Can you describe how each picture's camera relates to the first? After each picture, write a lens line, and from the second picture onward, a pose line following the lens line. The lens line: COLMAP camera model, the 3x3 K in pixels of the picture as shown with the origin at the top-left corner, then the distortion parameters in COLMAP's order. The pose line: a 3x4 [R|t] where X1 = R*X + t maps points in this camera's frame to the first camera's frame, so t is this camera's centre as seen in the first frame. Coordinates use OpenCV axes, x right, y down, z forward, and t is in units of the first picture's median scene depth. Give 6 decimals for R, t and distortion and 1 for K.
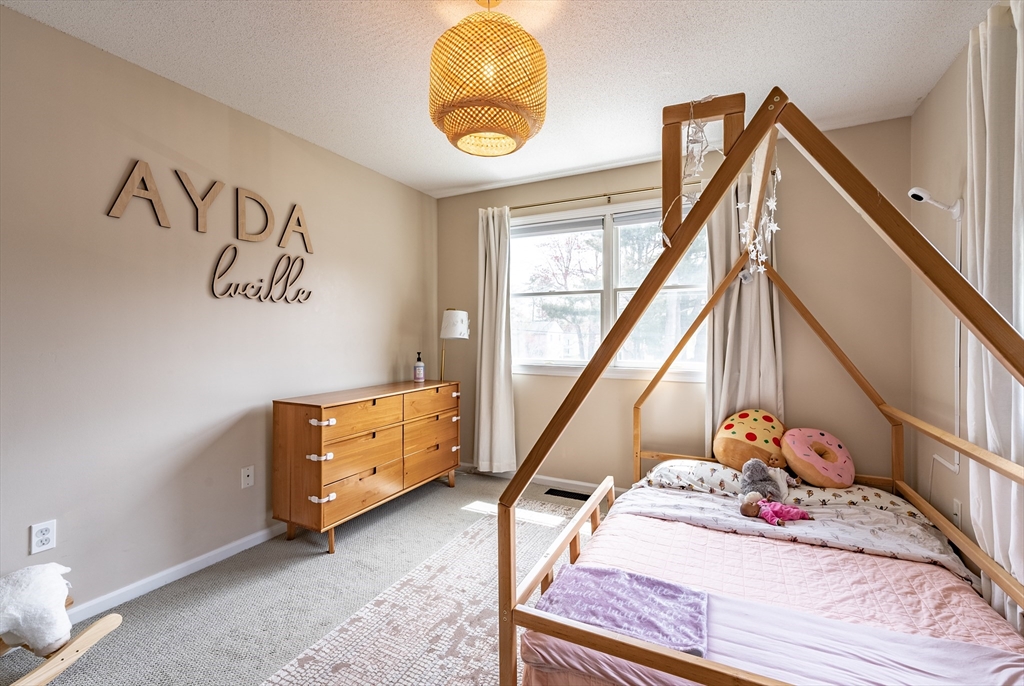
lens RADIAL K [[444.7, 0, 492.6], [0, 444.7, 334.1], [0, 0, 1]] dist [0.002081, -0.000012]
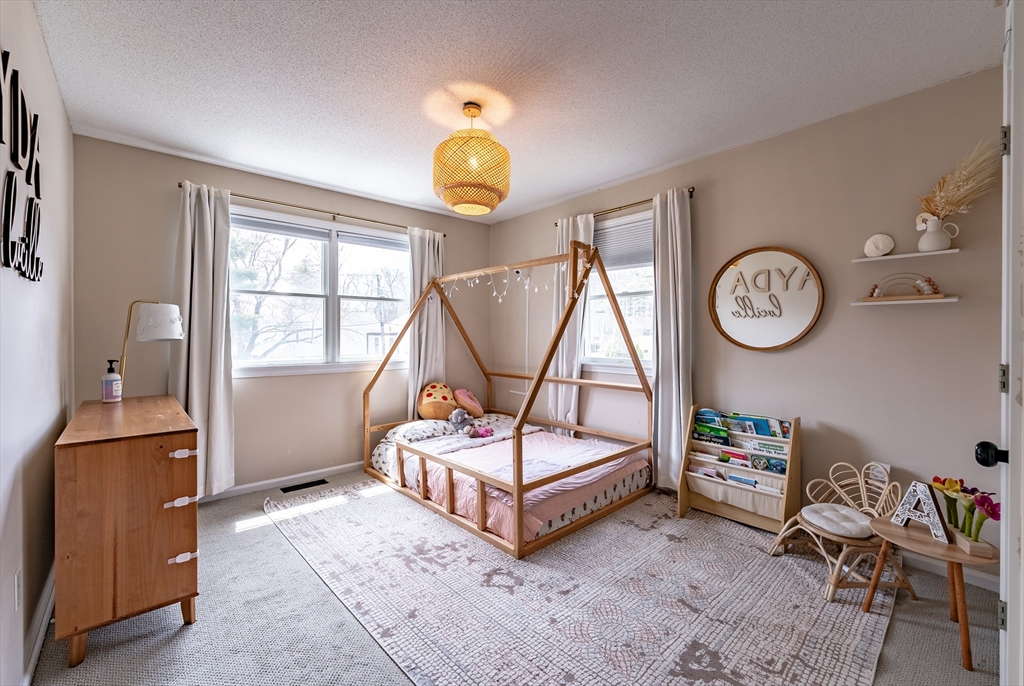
lens RADIAL K [[429.2, 0, 537.1], [0, 429.2, 338.4], [0, 0, 1]] dist [-0.000159, -0.000171]
pose [[0.310459, -0.007066, 0.950561, -0.694380], [-0.000868, 0.999970, 0.007717, 0.000974], [-0.950587, -0.003221, 0.310443, 0.173339]]
